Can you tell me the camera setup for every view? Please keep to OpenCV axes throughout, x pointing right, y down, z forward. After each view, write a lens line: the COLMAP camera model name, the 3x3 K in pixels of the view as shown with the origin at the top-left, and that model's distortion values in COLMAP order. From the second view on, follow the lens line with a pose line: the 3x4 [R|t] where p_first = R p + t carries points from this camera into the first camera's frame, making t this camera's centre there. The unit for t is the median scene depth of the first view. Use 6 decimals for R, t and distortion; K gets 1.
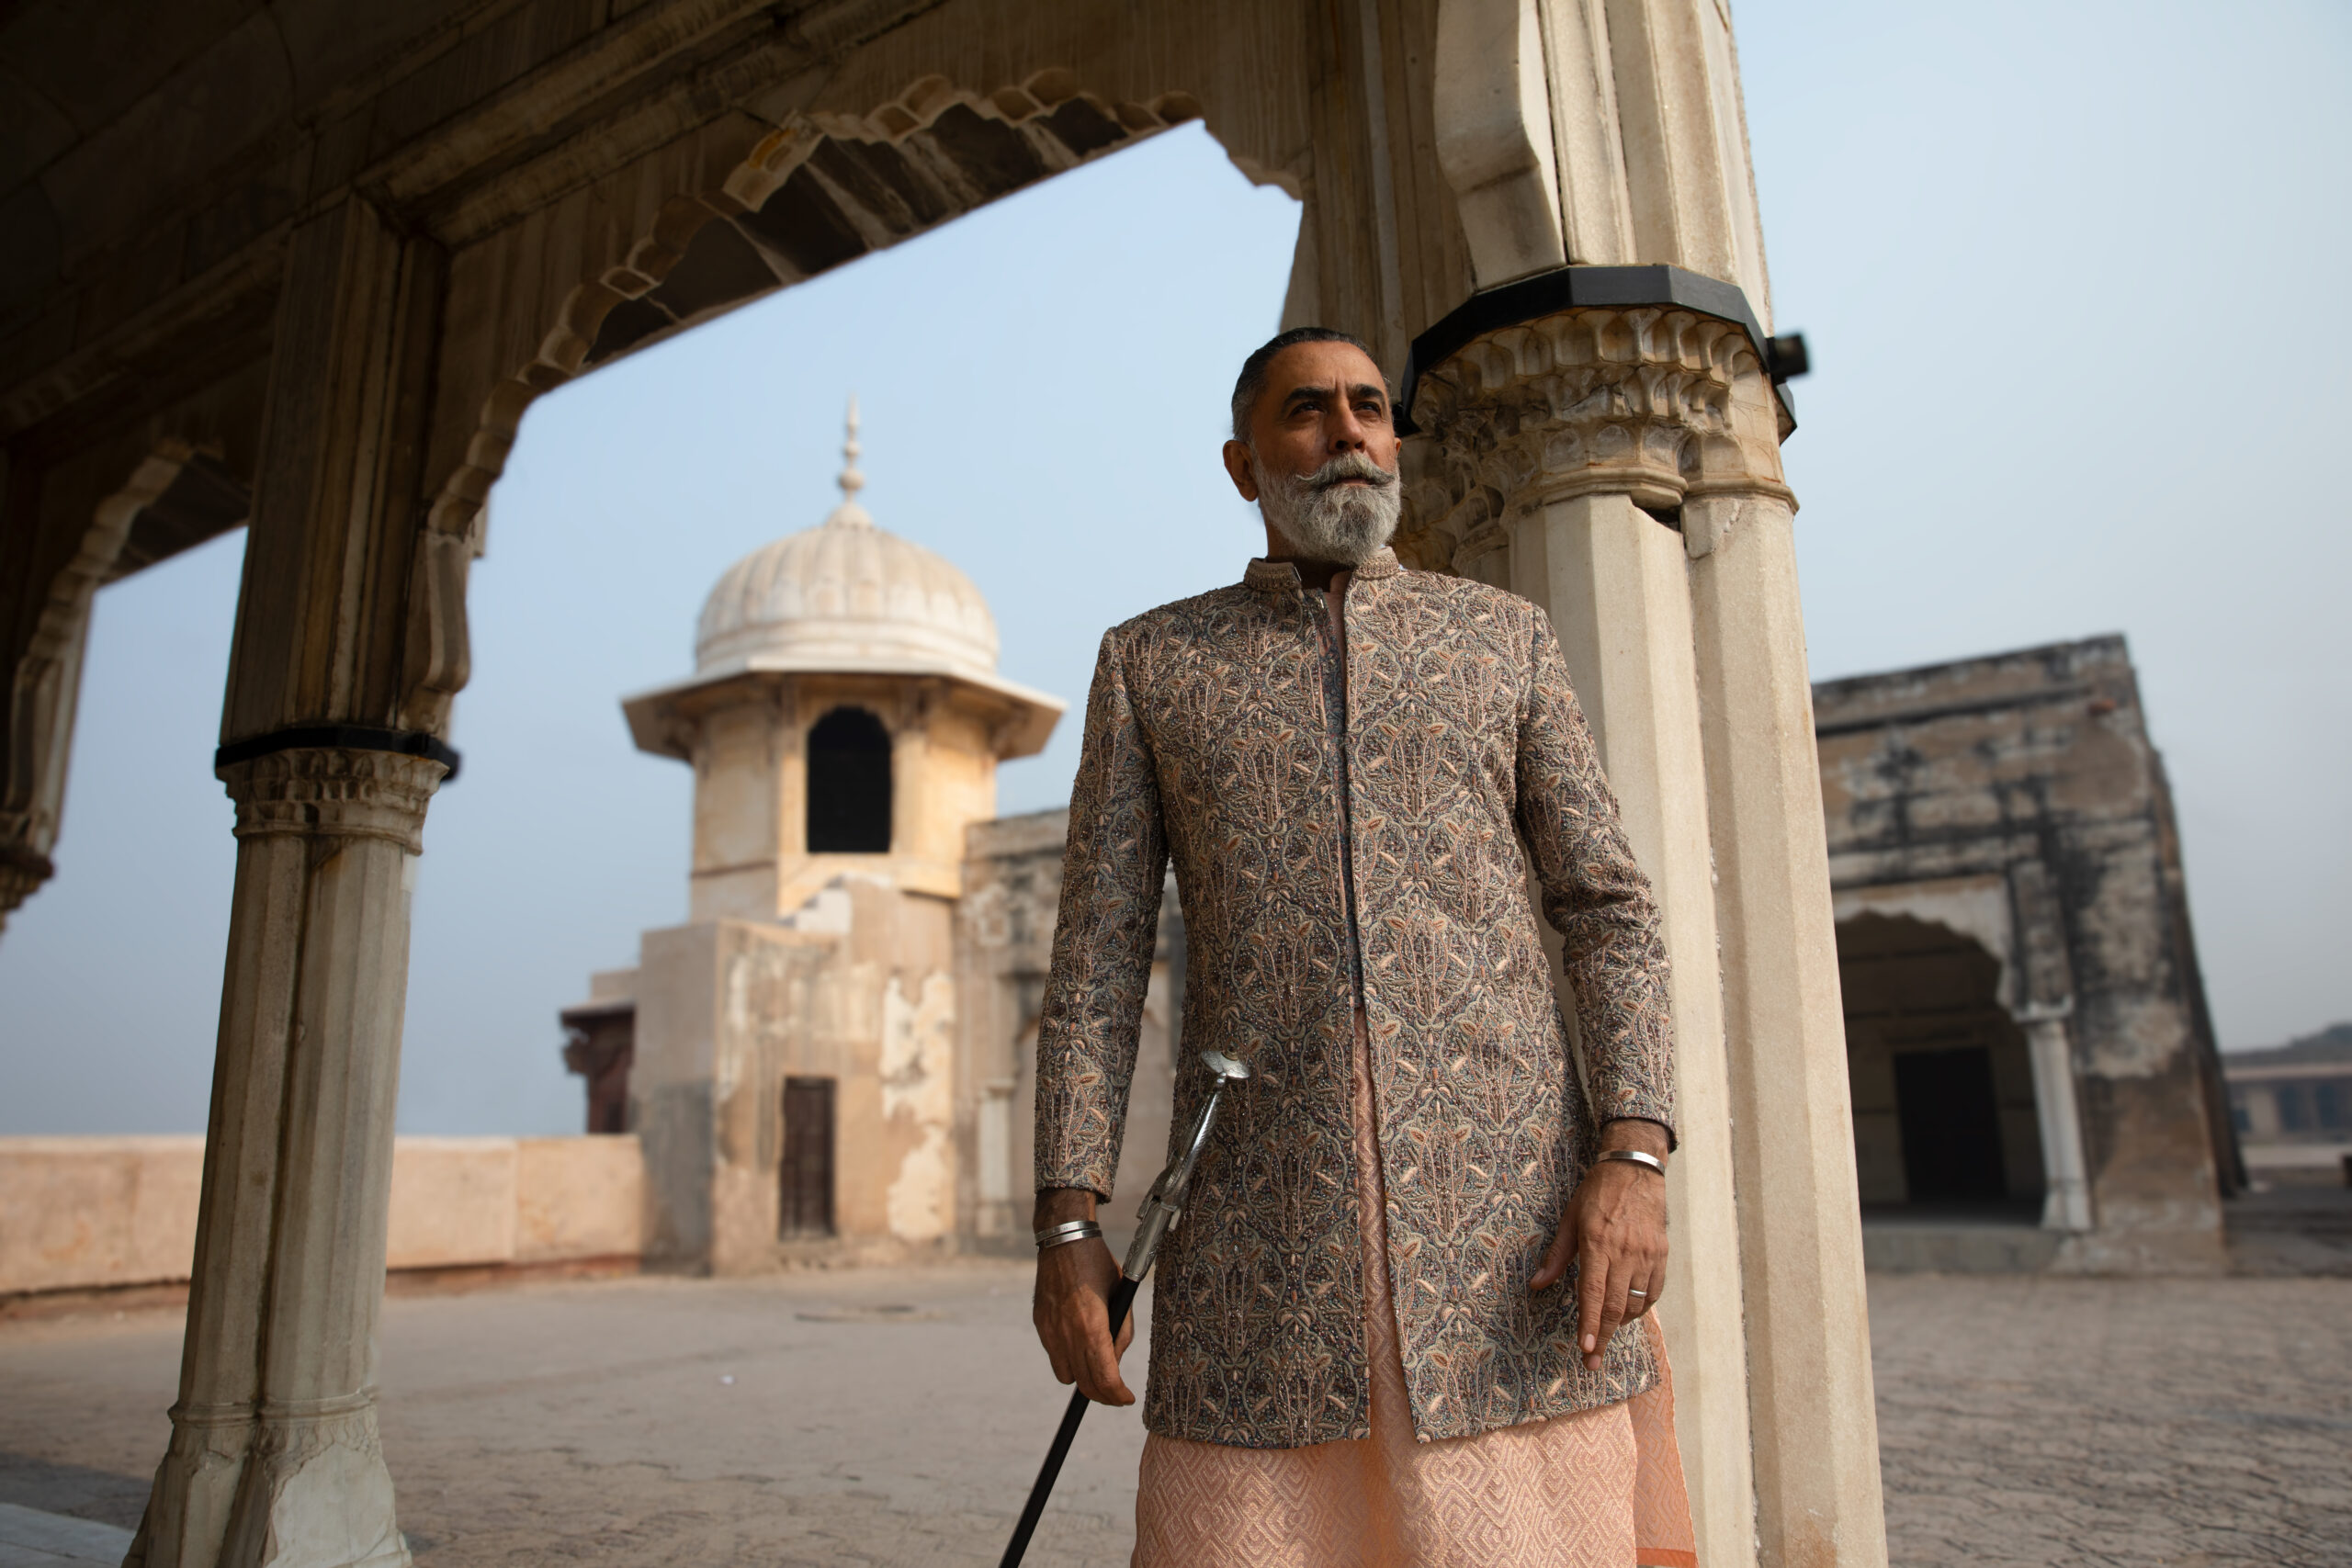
lens RADIAL K [[1588.8, 0, 1176.0], [0, 1588.8, 784.0], [0, 0, 1]] dist [-0.116014, 0.088009]
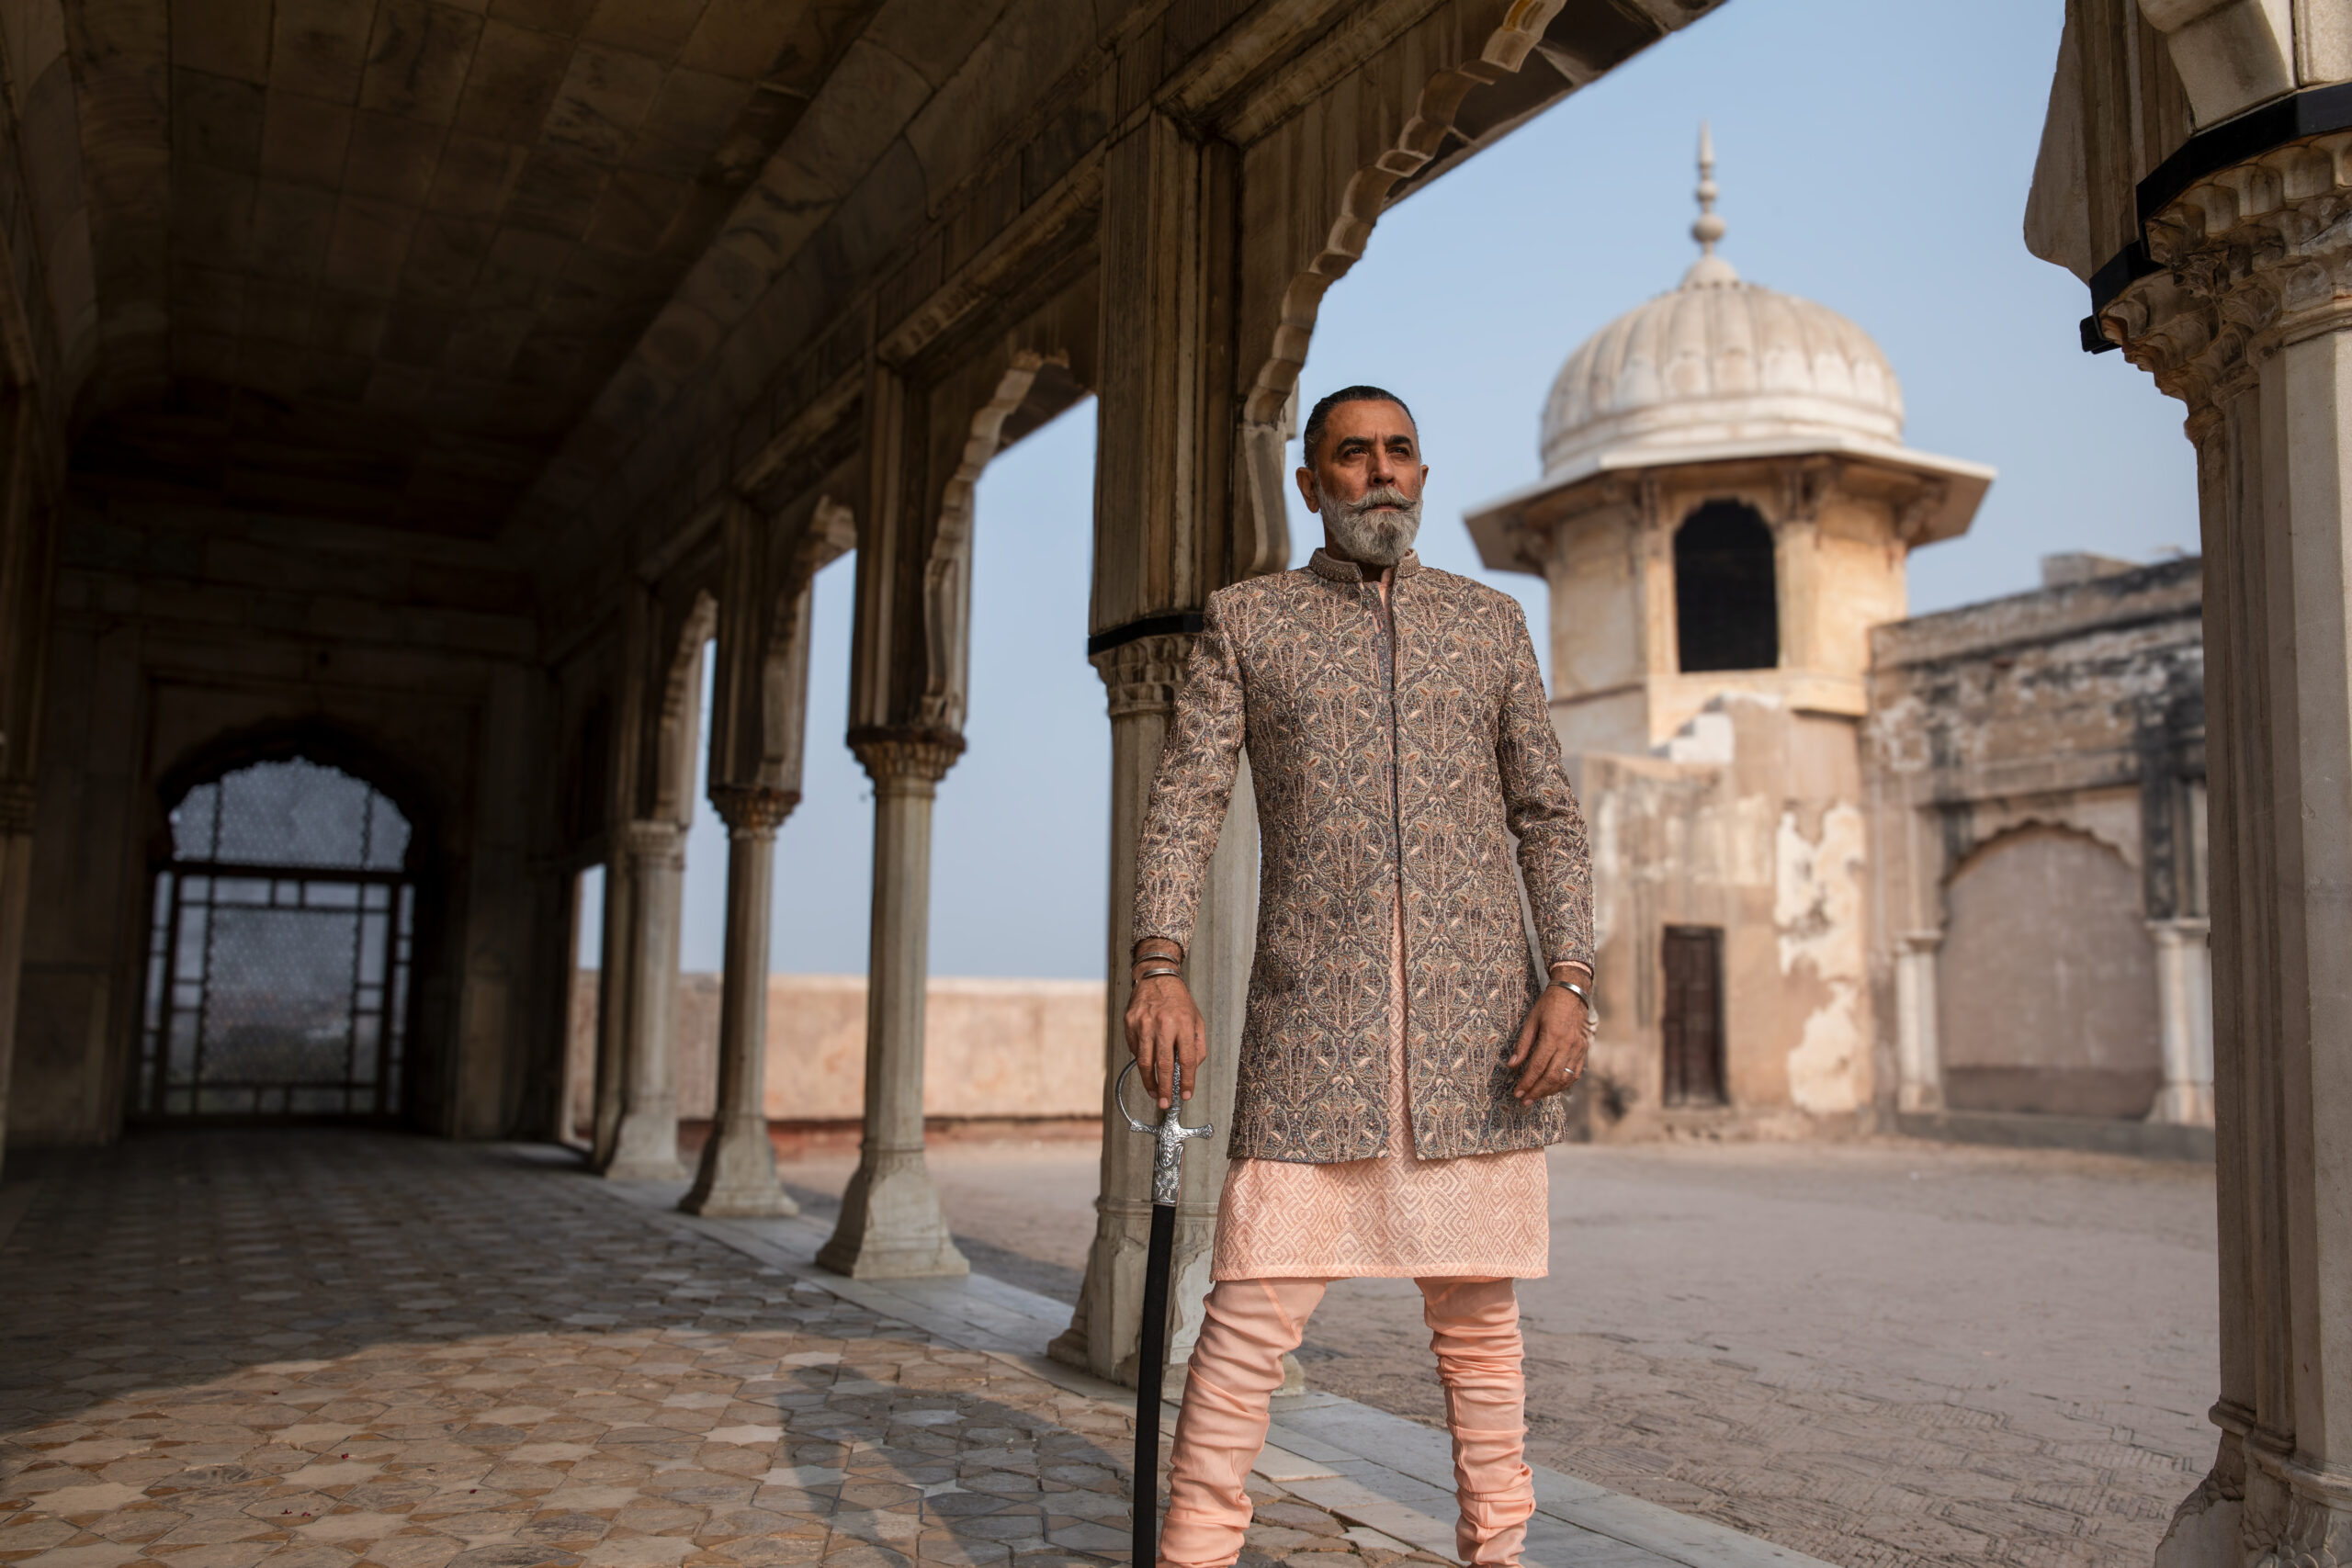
lens RADIAL K [[1818.7, 0, 1176.0], [0, 1818.7, 784.0], [0, 0, 1]] dist [-0.083910, 0.093920]
pose [[0.873897, -0.023225, -0.485557, 0.079045], [0.074552, 0.993445, 0.086659, -0.027338], [0.480361, -0.111931, 0.869899, -0.141809]]
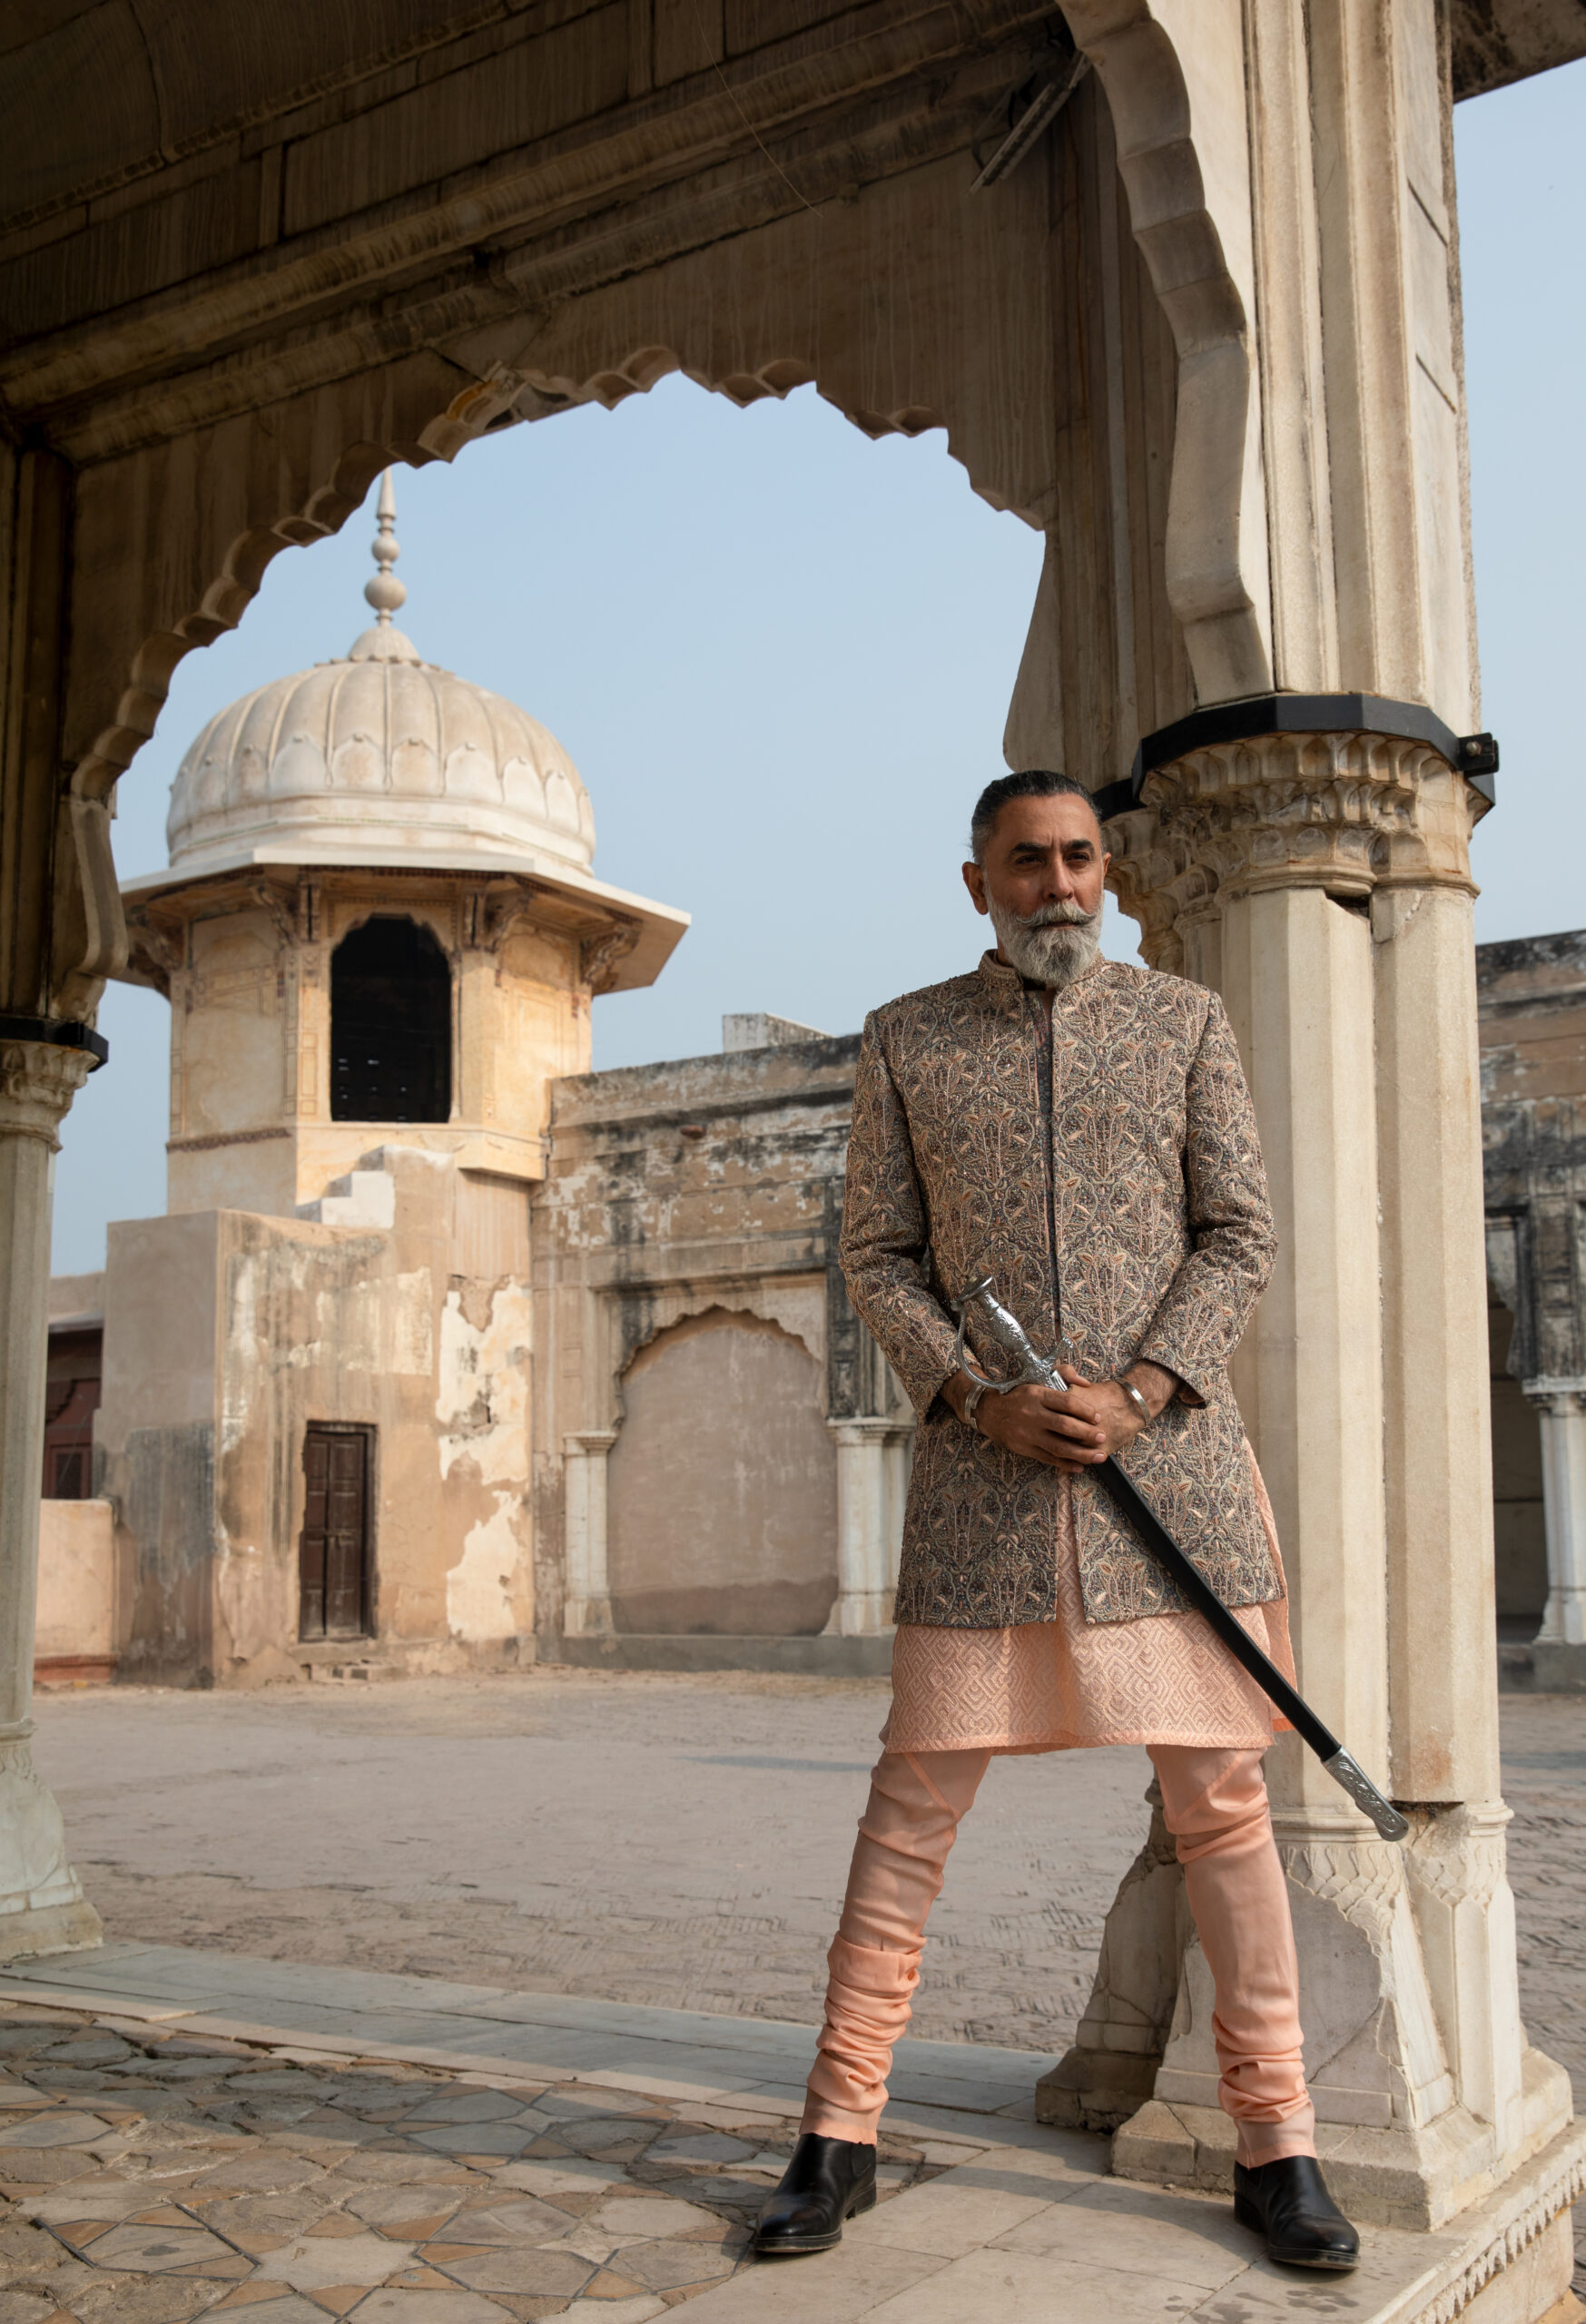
lens RADIAL K [[2229.3, 0, 853.2], [0, 2229.3, 1215.1], [0, 0, 1]] dist [-0.059488, 0.128932]
pose [[0.999835, 0.014915, 0.010387, -0.034402], [-0.015750, 0.996203, 0.085625, -0.036988], [-0.009071, -0.085775, 0.996273, -0.310348]]
